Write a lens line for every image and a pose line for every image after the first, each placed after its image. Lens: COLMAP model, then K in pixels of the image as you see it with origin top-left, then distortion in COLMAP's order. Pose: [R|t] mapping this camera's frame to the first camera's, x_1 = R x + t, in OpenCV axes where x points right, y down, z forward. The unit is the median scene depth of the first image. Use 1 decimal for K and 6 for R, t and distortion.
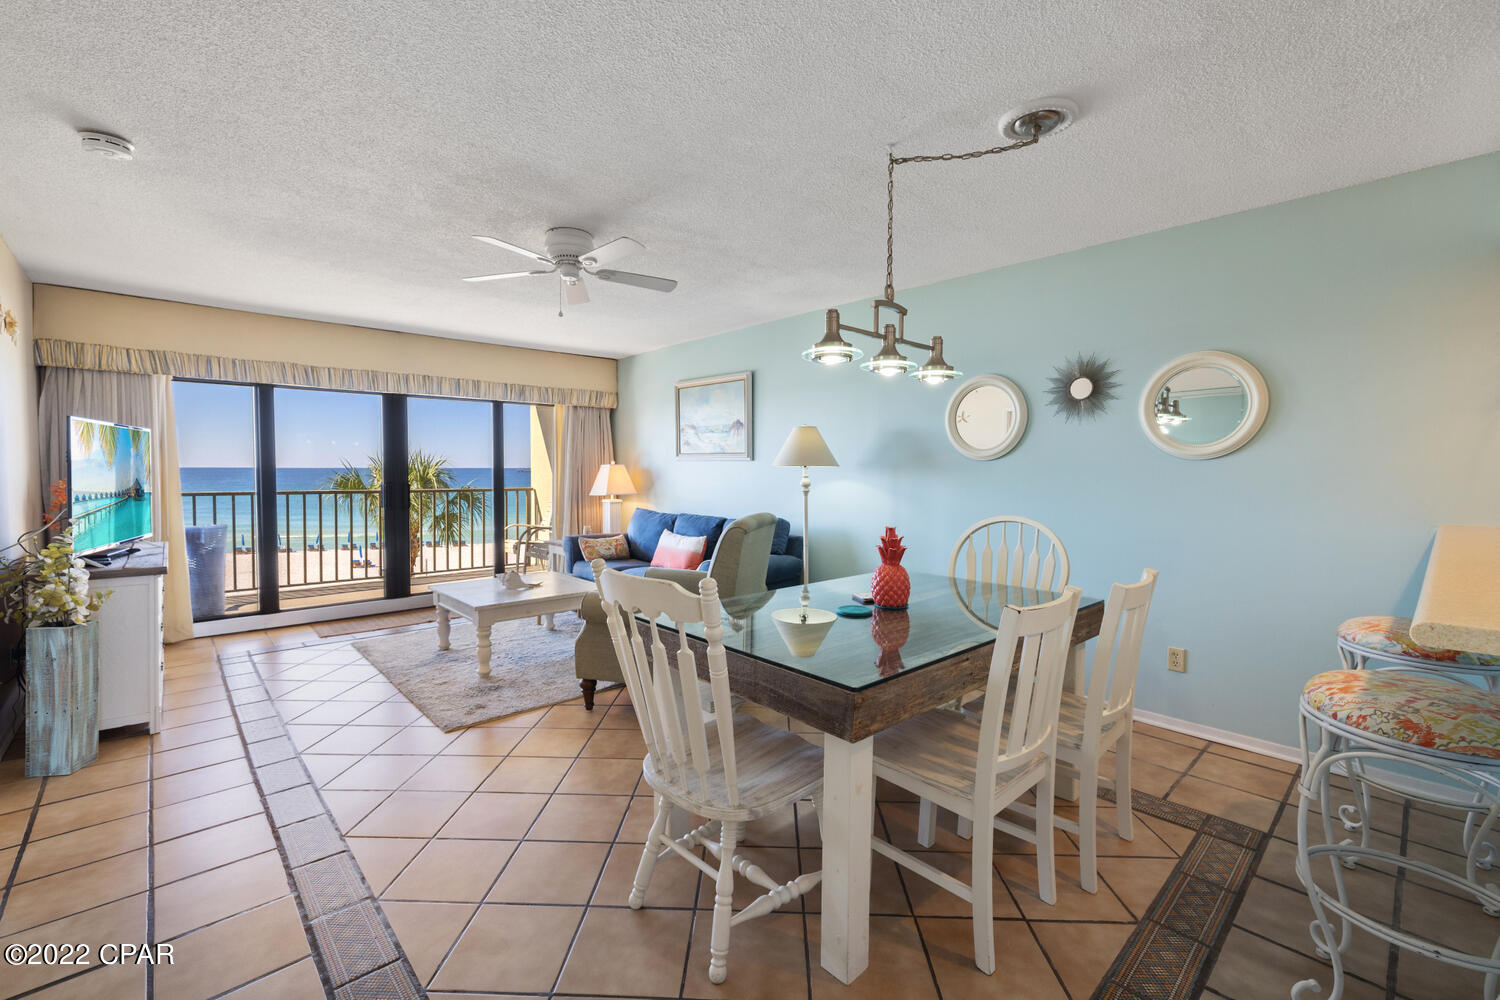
lens RADIAL K [[642.1, 0, 750.6], [0, 642.1, 491.4], [0, 0, 1]] dist [-0.001516, -0.000203]
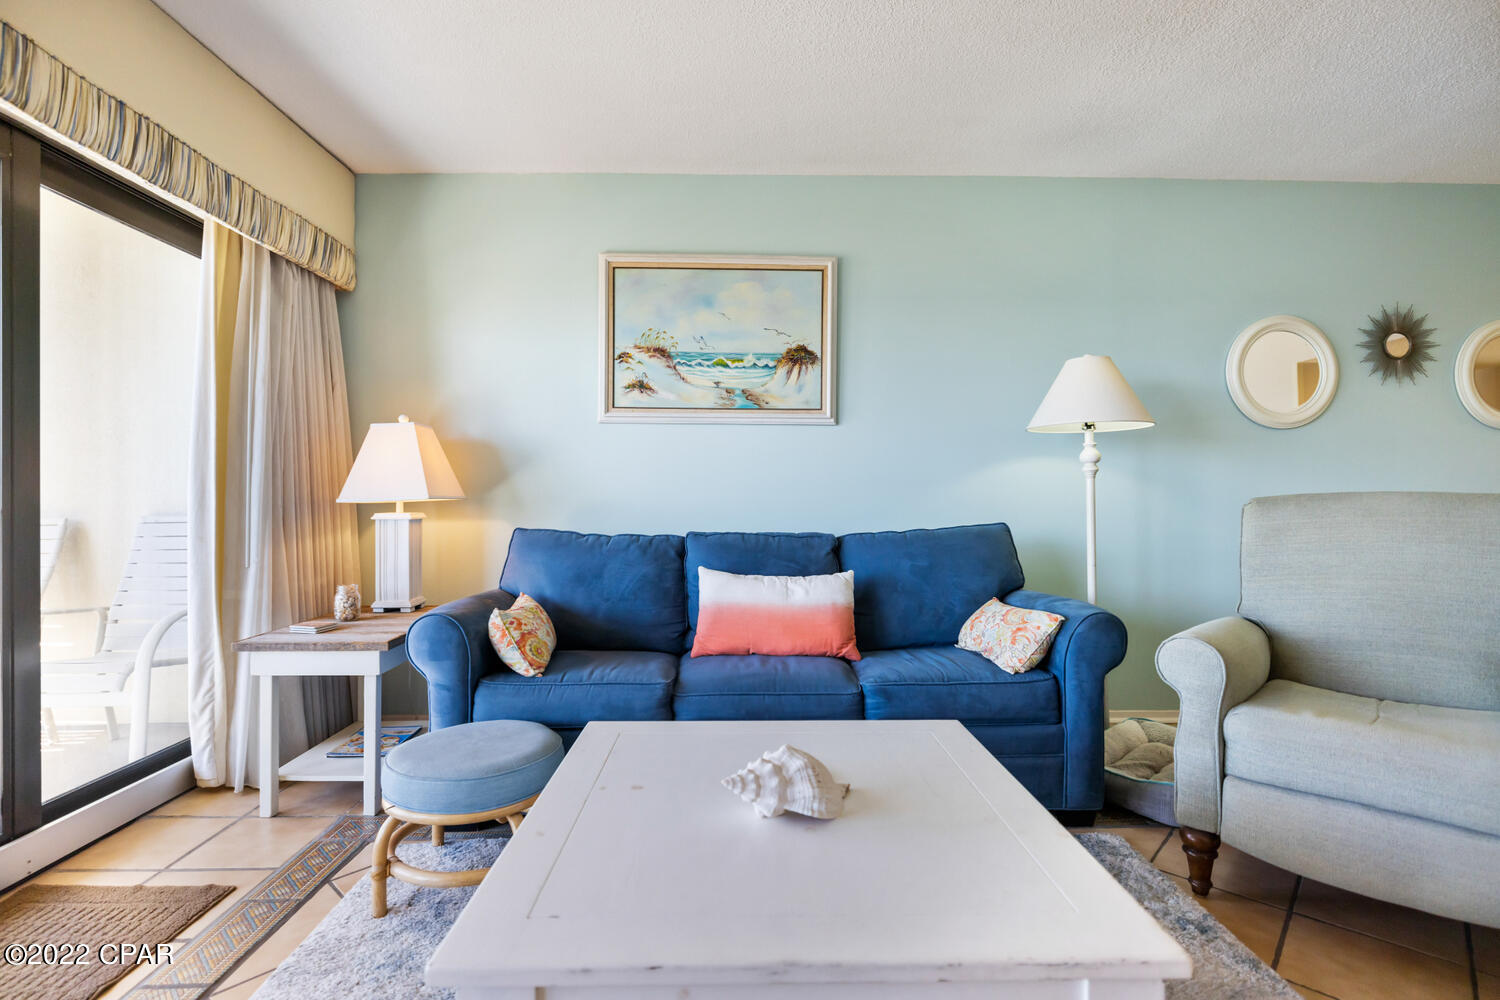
lens RADIAL K [[702.5, 0, 750.0], [0, 702.5, 500.0], [0, 0, 1]] dist [-0.006173, -0.000649]
pose [[0.662594, -0.005809, 0.748956, -0.523350], [0.029893, 0.999378, -0.018695, 0.025057], [-0.748382, 0.034776, 0.662356, 0.729704]]
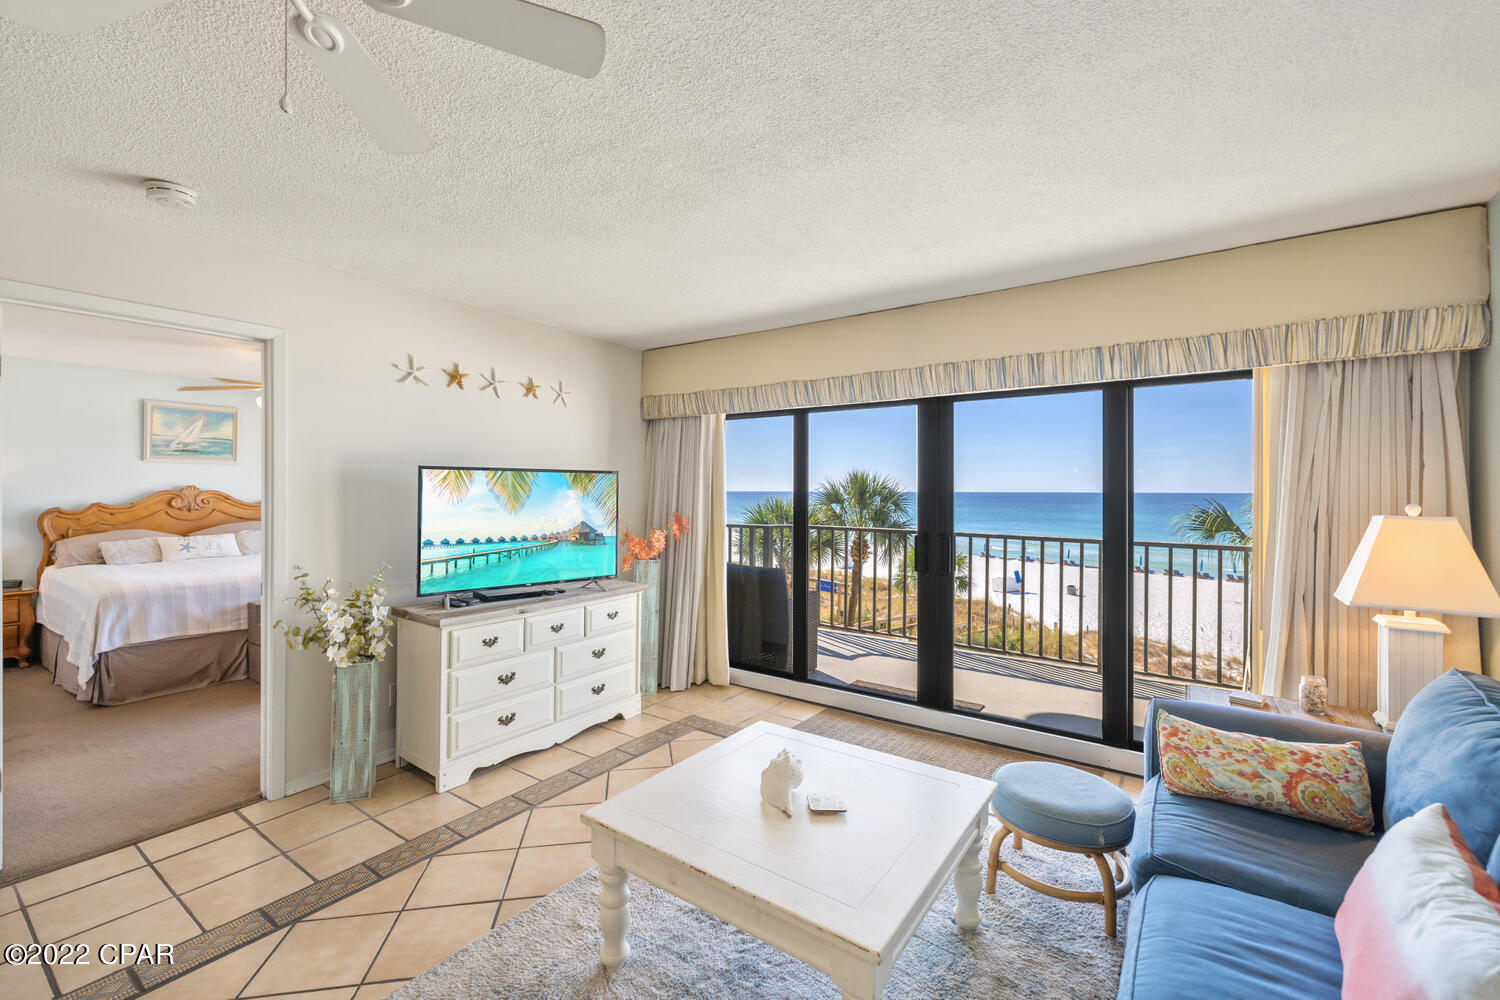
lens RADIAL K [[628.2, 0, 743.6], [0, 628.2, 493.3], [0, 0, 1]] dist [0.001200, -0.000247]
pose [[0.202669, 0.003284, -0.979242, 0.048620], [-0.039862, 0.999193, -0.004899, -0.050294], [0.978436, 0.040027, 0.202636, 0.777336]]
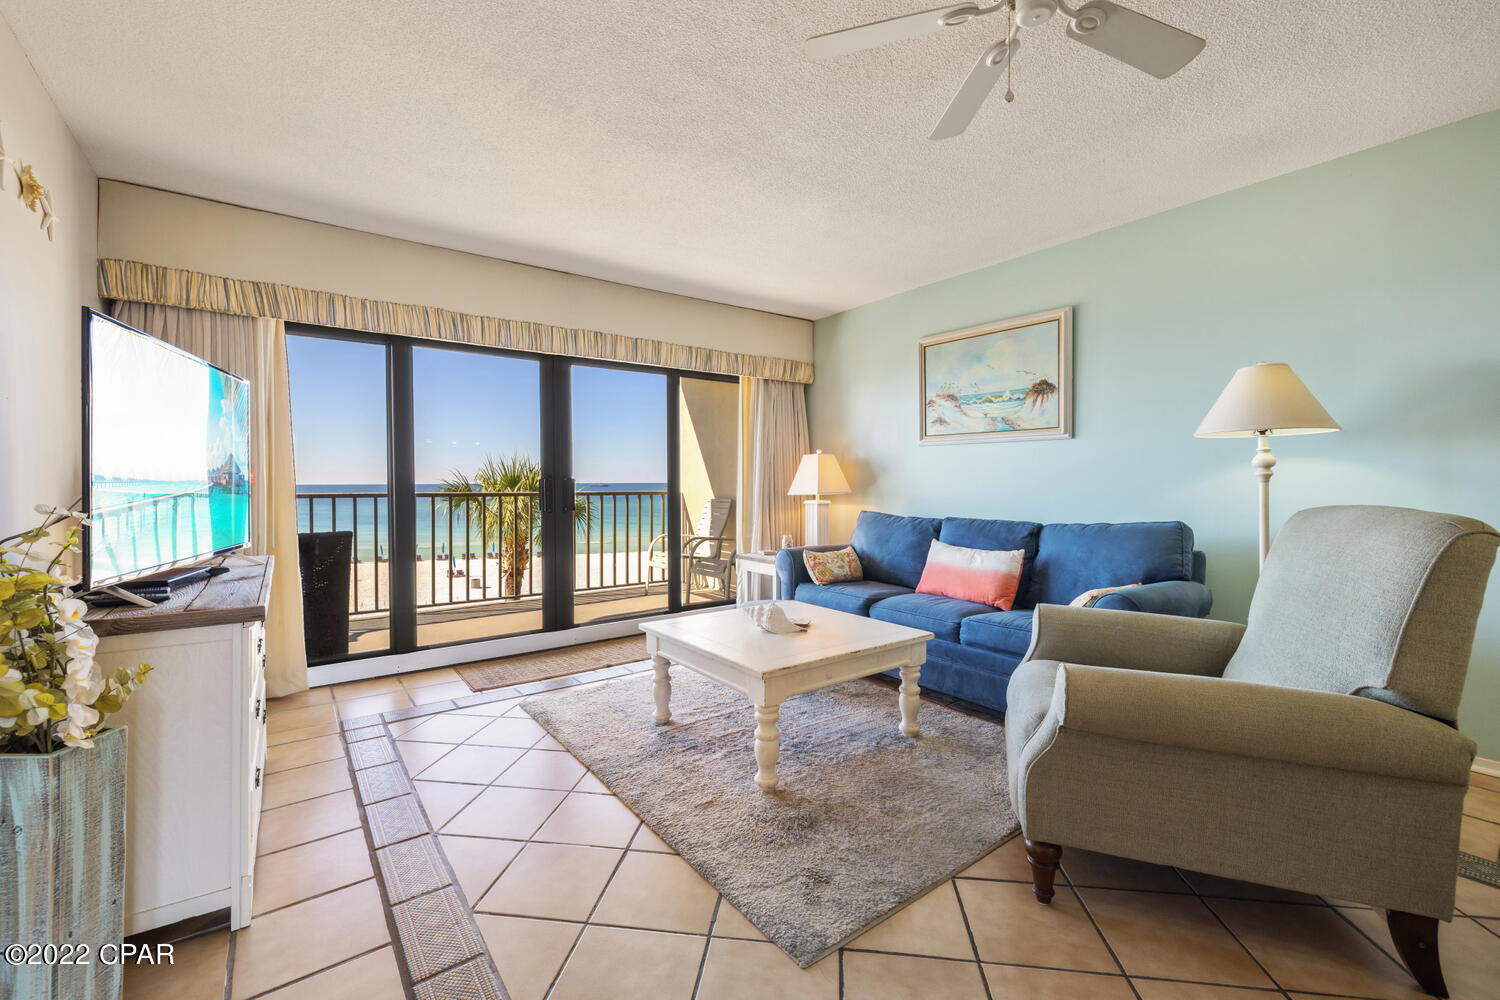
lens RADIAL K [[628.2, 0, 743.6], [0, 628.2, 493.3], [0, 0, 1]] dist [0.001200, -0.000247]
pose [[0.994304, -0.004230, -0.106498, -0.294849], [0.002326, 0.999835, -0.017995, 0.022740], [0.106556, 0.017645, 0.994150, 0.334358]]
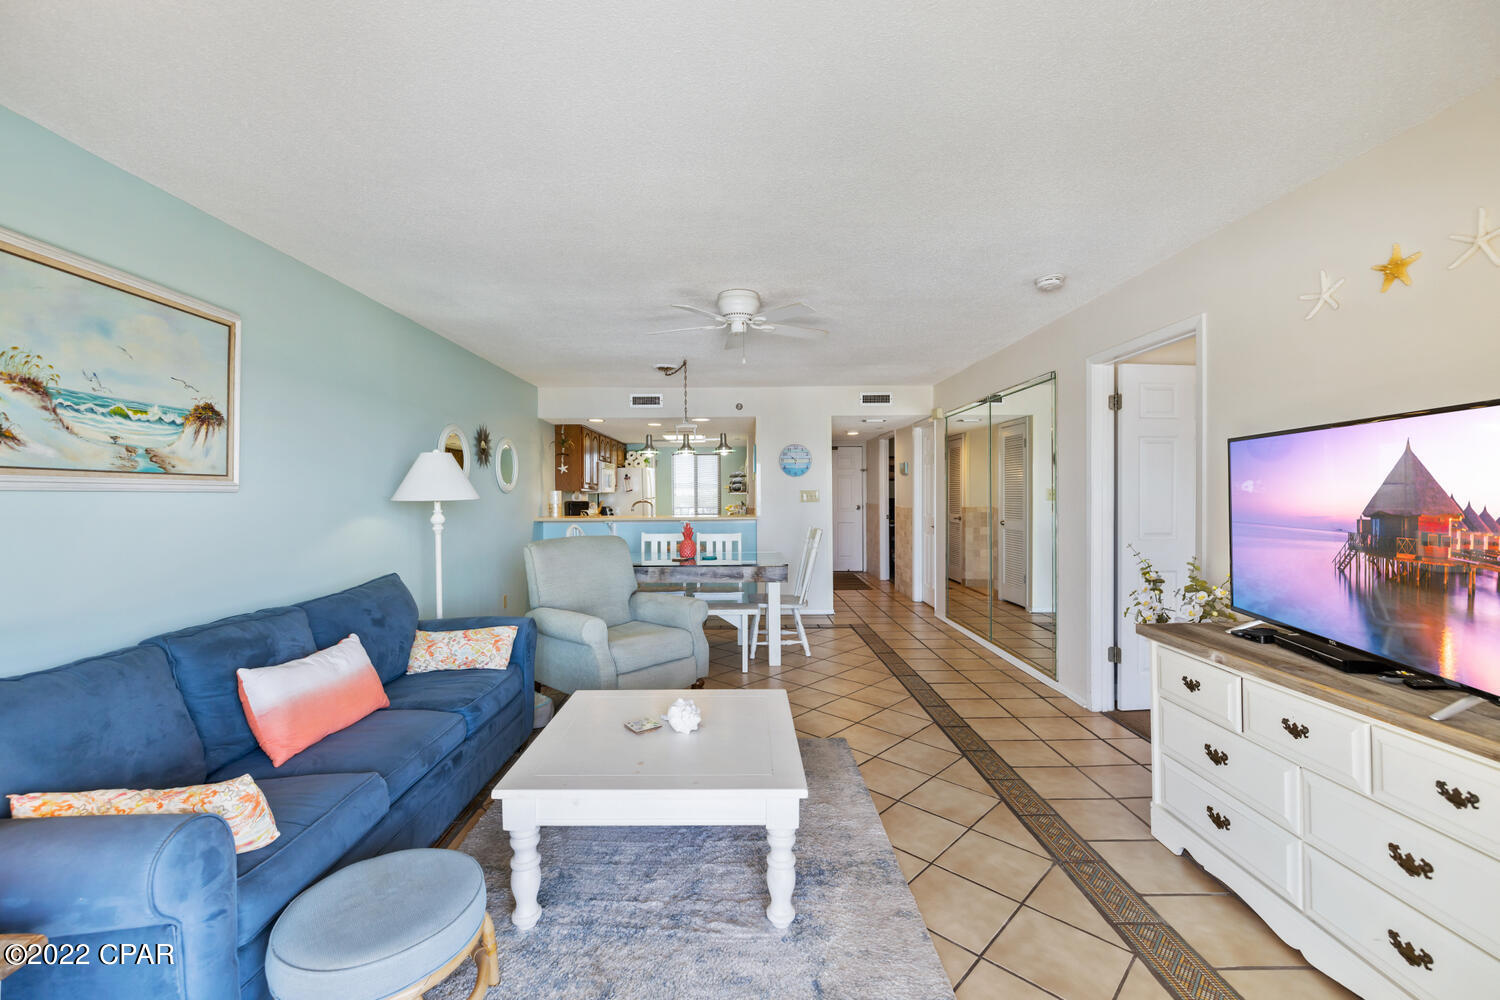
lens RADIAL K [[628.2, 0, 743.6], [0, 628.2, 493.3], [0, 0, 1]] dist [0.001200, -0.000247]
pose [[-0.735608, 0.003926, 0.677396, -0.675899], [0.033166, 0.998993, 0.030226, -0.053005], [-0.676595, 0.044701, -0.734997, 1.190102]]
